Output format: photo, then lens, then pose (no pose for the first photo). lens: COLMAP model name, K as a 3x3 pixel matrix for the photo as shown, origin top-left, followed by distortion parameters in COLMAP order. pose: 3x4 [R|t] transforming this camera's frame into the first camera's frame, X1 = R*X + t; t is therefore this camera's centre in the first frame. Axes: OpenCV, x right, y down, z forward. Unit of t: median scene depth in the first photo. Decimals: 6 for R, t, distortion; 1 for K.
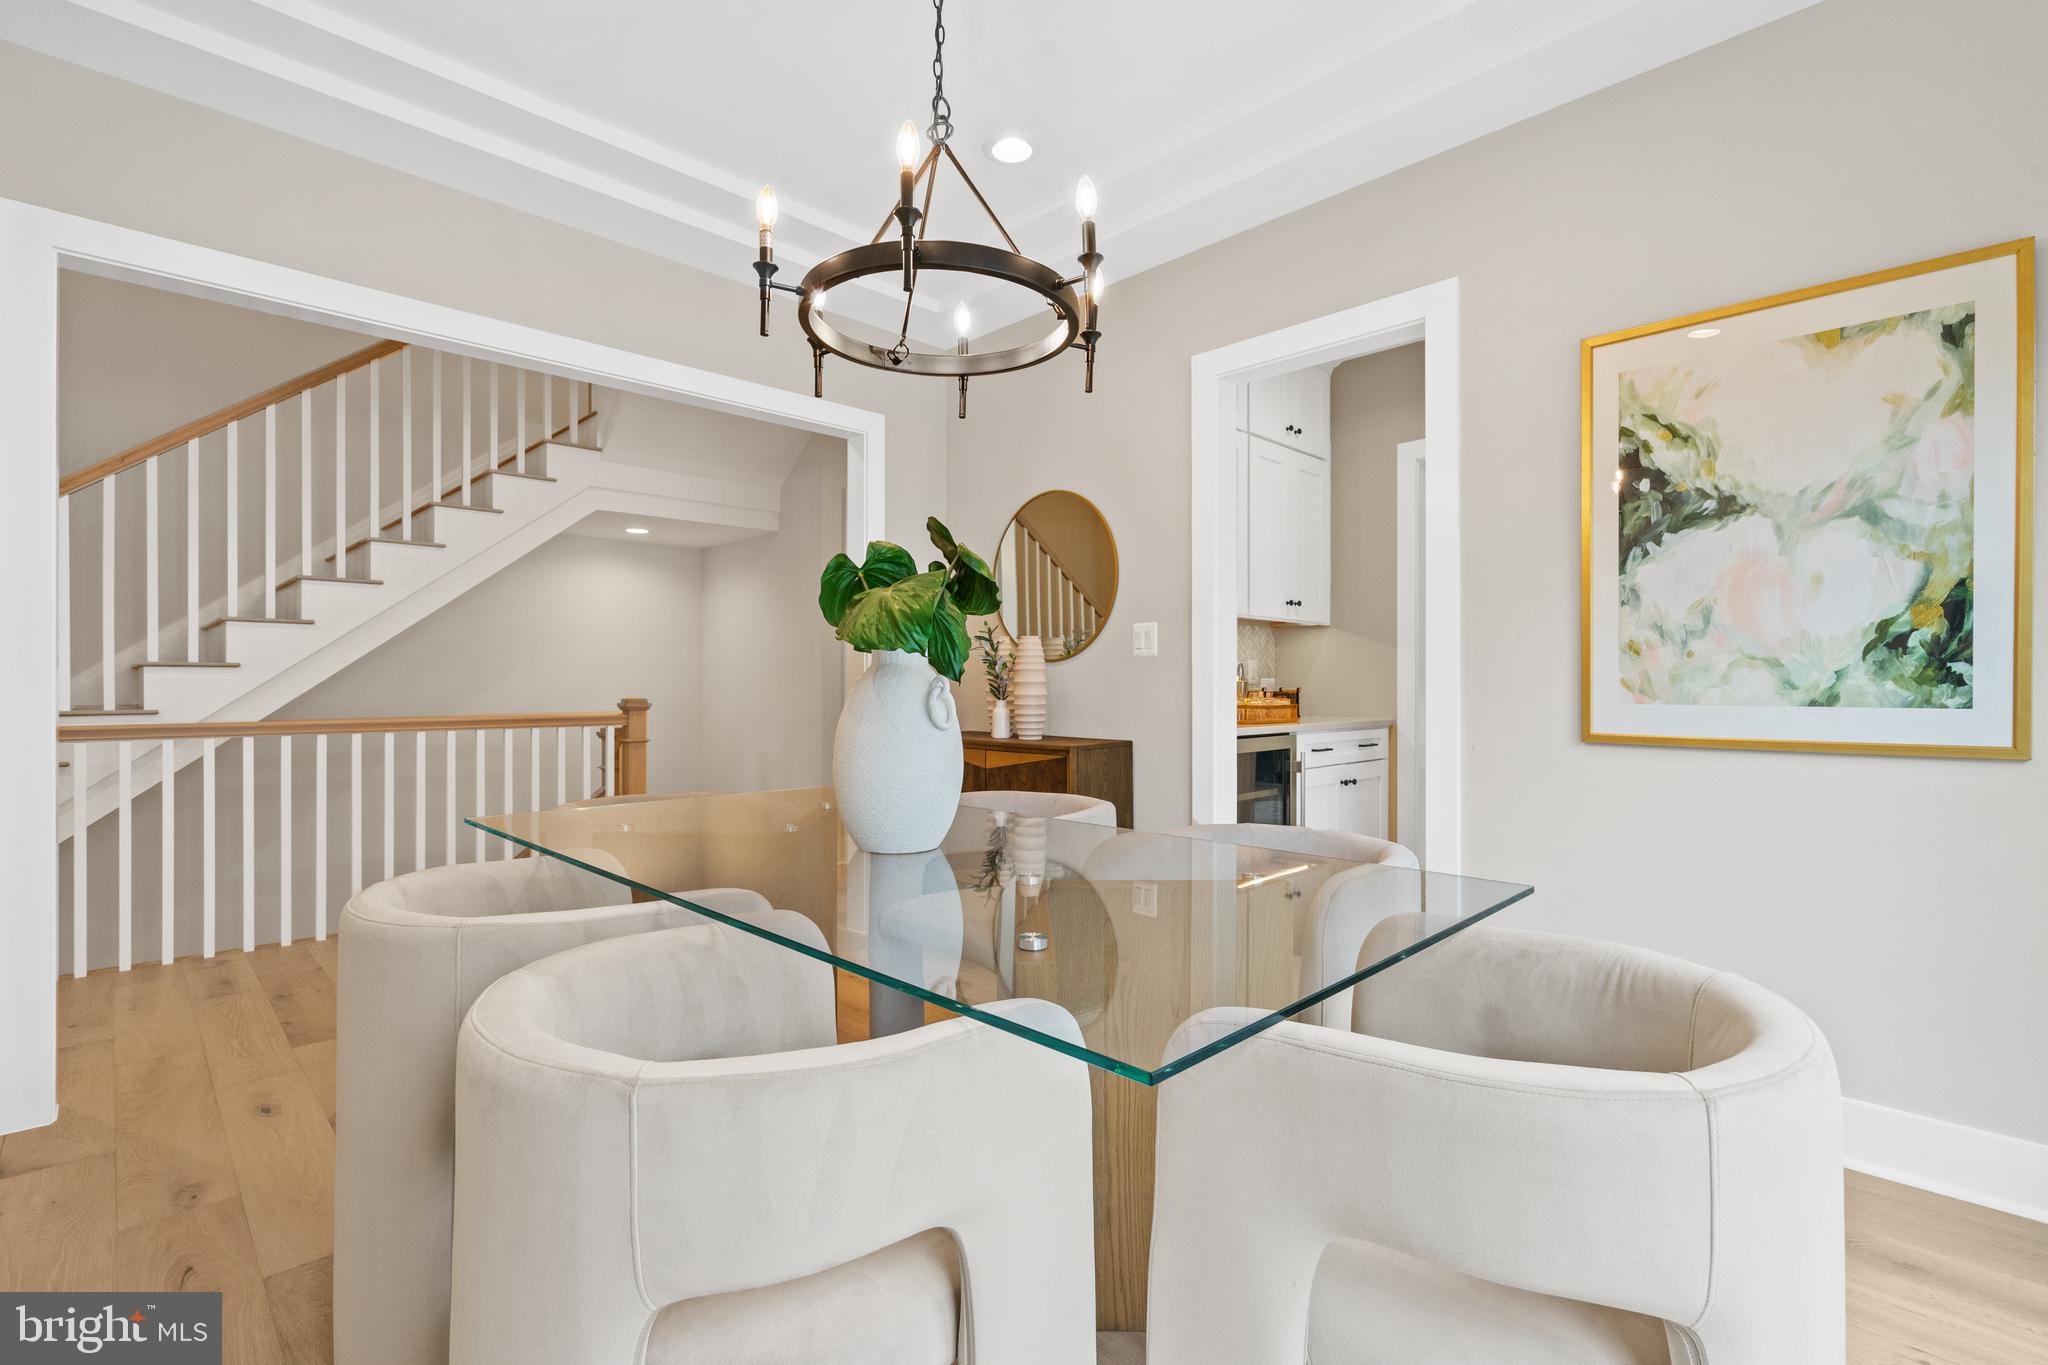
lens RADIAL K [[925.5, 0, 1016.2], [0, 925.5, 683.9], [0, 0, 1]] dist [-0.000273, 0.000036]
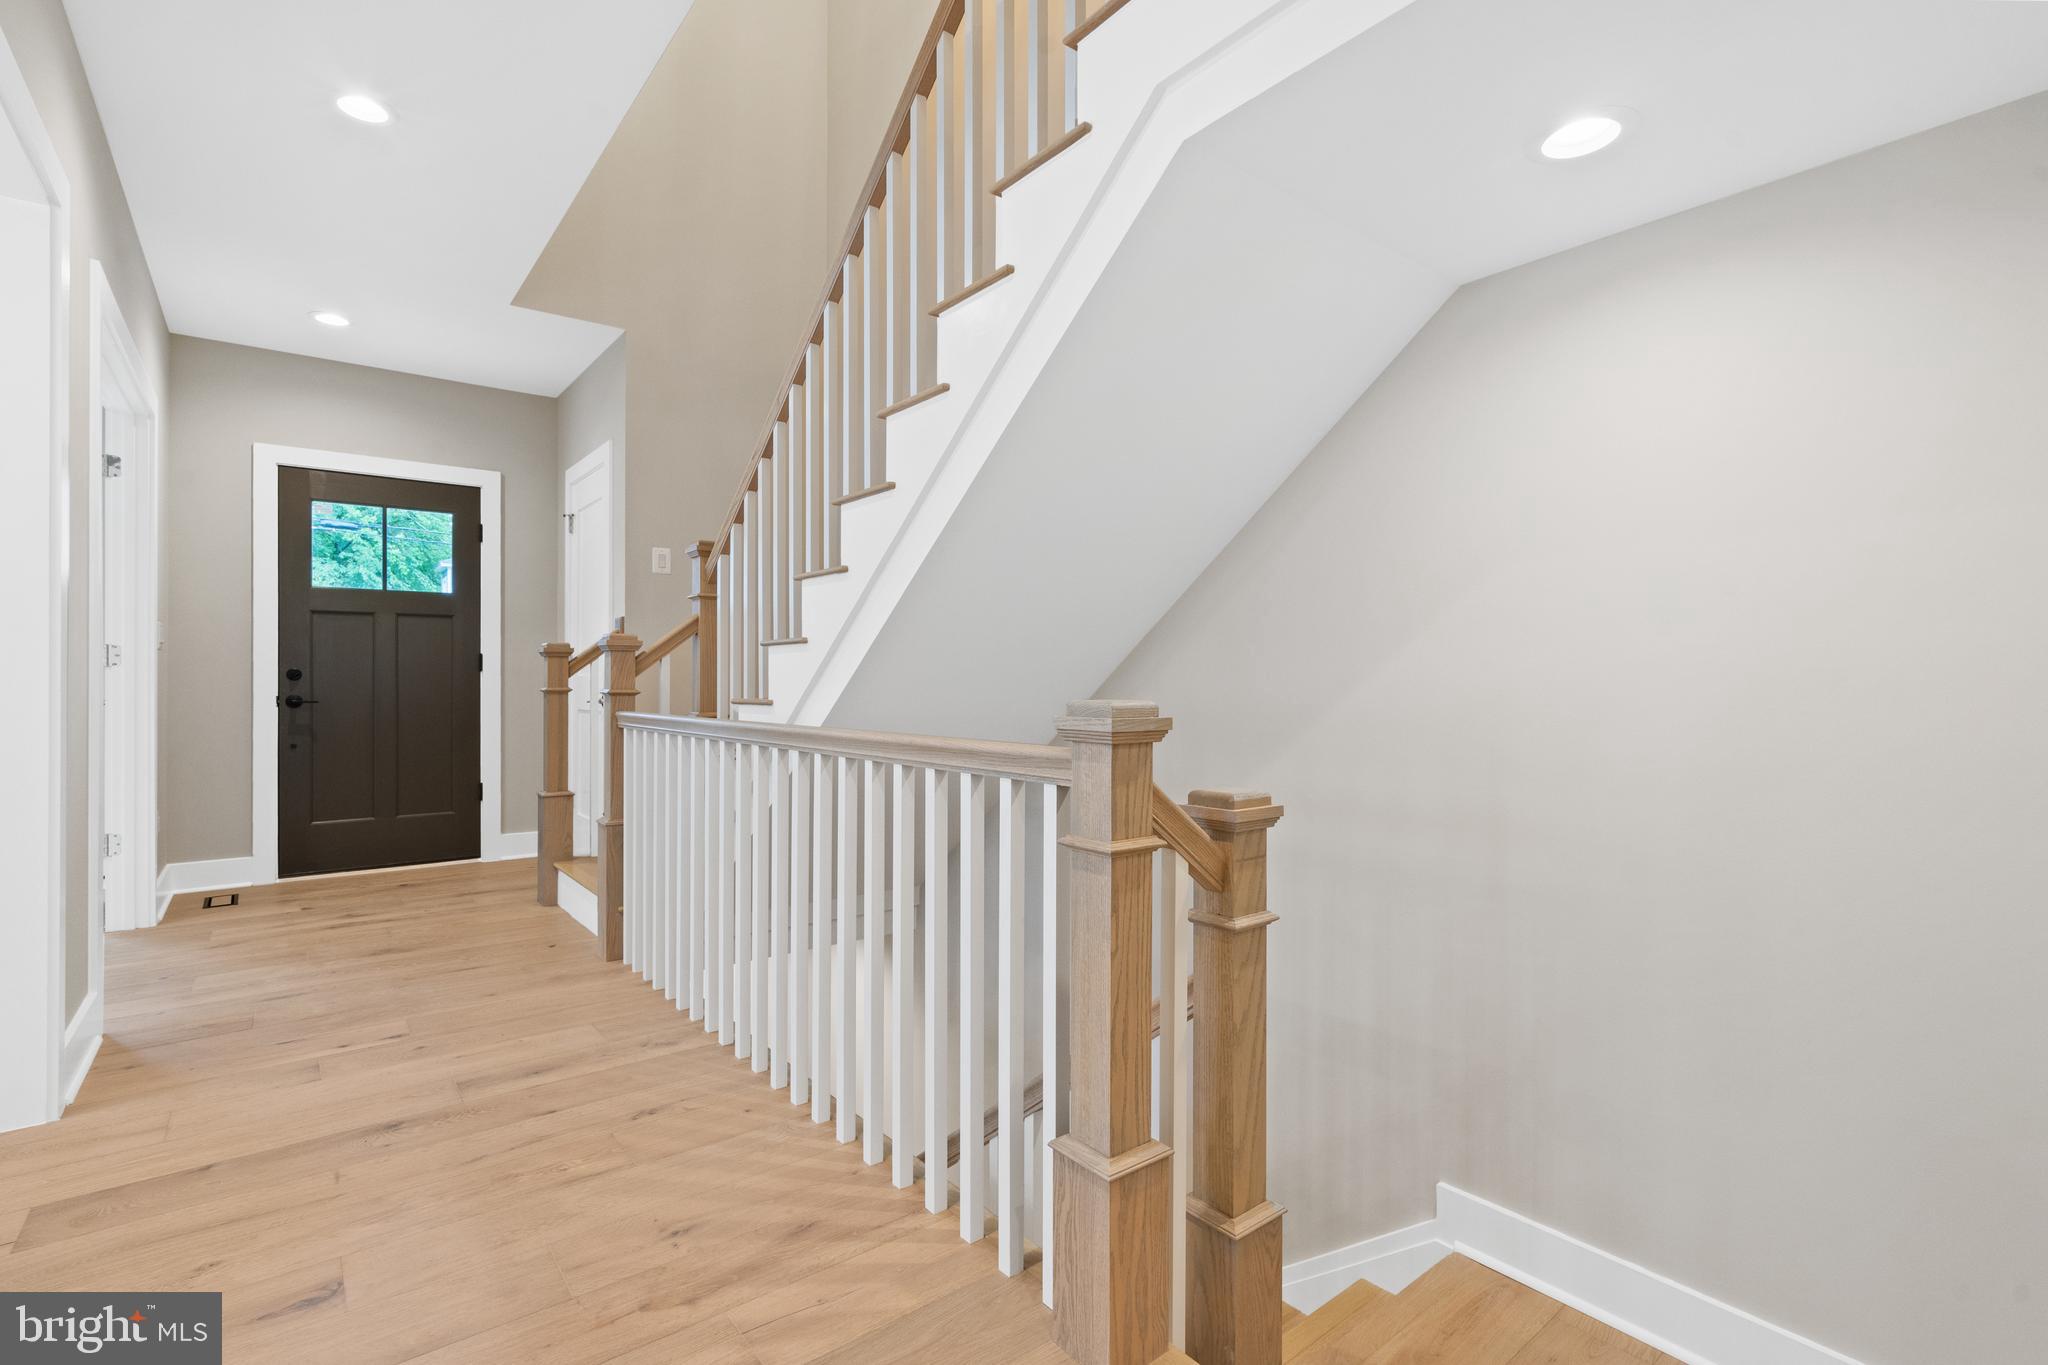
lens RADIAL K [[925.5, 0, 1016.2], [0, 925.5, 683.9], [0, 0, 1]] dist [-0.000273, 0.000036]
pose [[-0.113772, 0.002488, -0.993504, -0.142776], [-0.002439, 0.999993, 0.002783, -0.005067], [0.993504, 0.002740, -0.113765, 1.546582]]
